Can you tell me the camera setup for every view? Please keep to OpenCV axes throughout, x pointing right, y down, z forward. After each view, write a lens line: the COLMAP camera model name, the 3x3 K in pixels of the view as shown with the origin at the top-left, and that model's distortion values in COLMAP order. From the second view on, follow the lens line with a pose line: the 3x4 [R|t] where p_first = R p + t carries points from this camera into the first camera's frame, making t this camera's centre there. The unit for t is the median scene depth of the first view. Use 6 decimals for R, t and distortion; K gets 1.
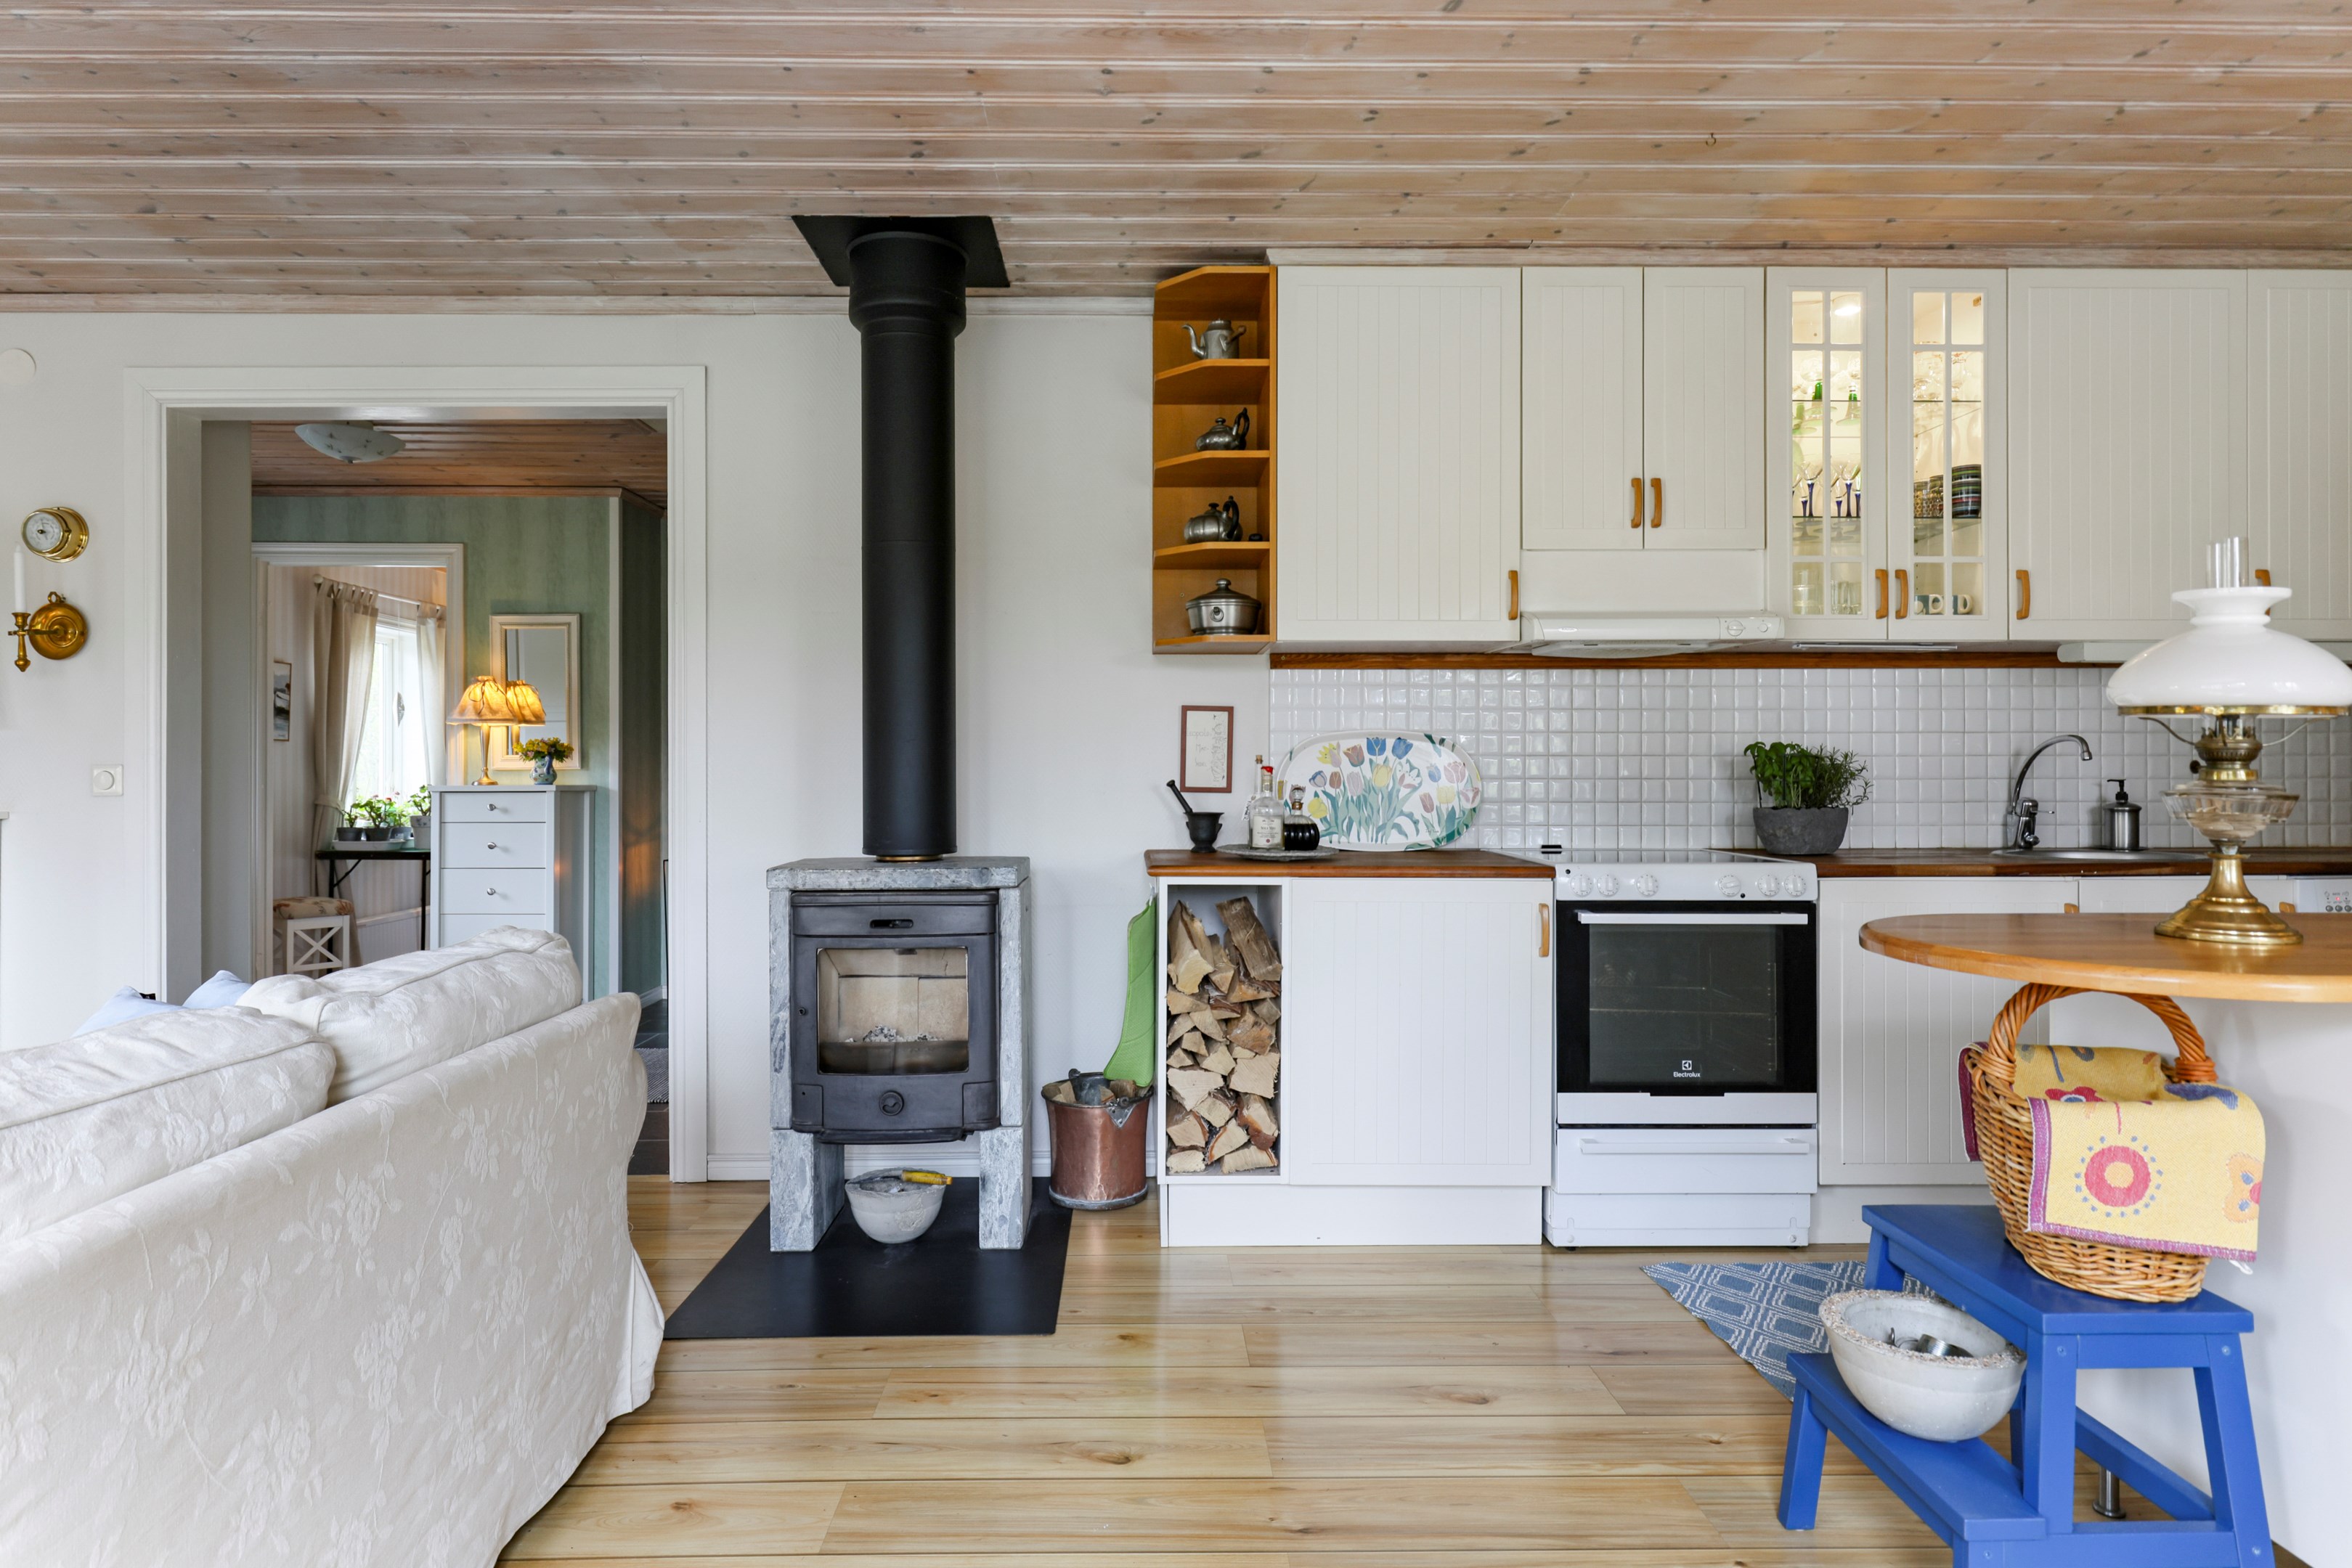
lens RADIAL K [[1311.3, 0, 1159.4], [0, 1311.3, 756.4], [0, 0, 1]] dist [0.004066, -0.000892]
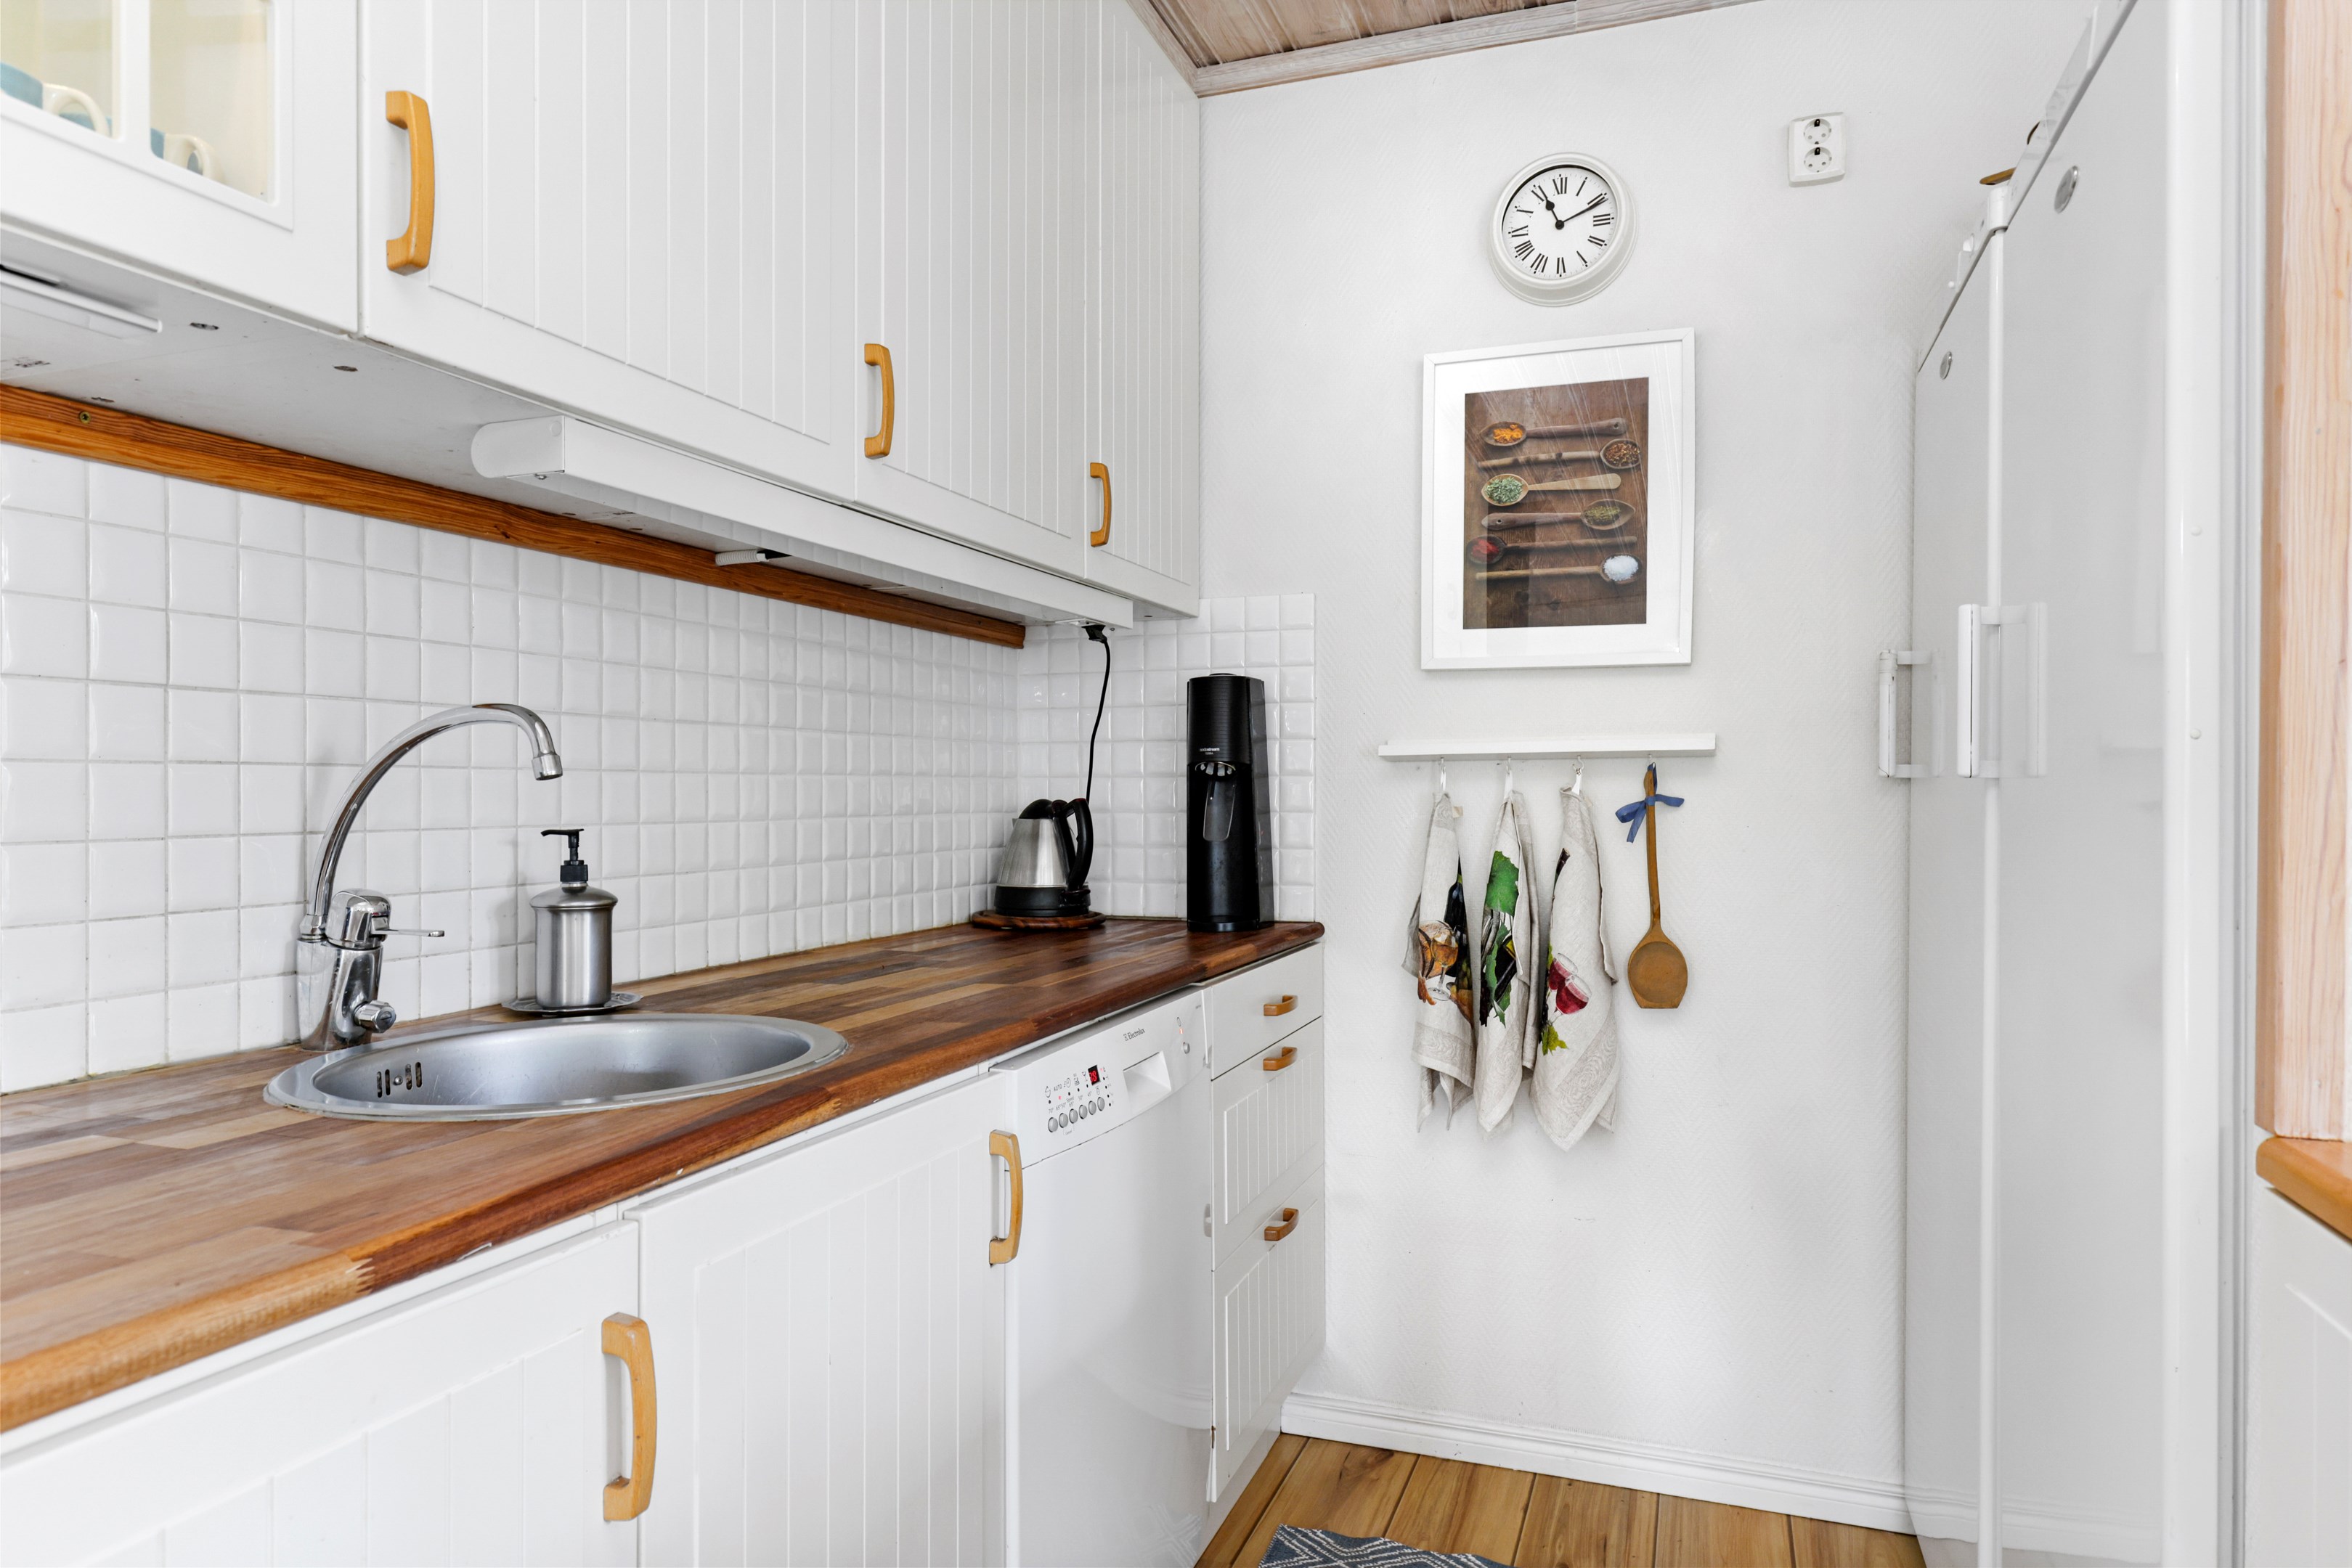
lens RADIAL K [[1449.0, 0, 1181.9], [0, 1449.0, 790.7], [0, 0, 1]] dist [0.002329, -0.002085]
pose [[0.360595, 0.002012, 0.932720, 0.423159], [-0.008207, 0.999966, 0.001015, 0.004154], [-0.932686, -0.008021, 0.360600, 0.726317]]
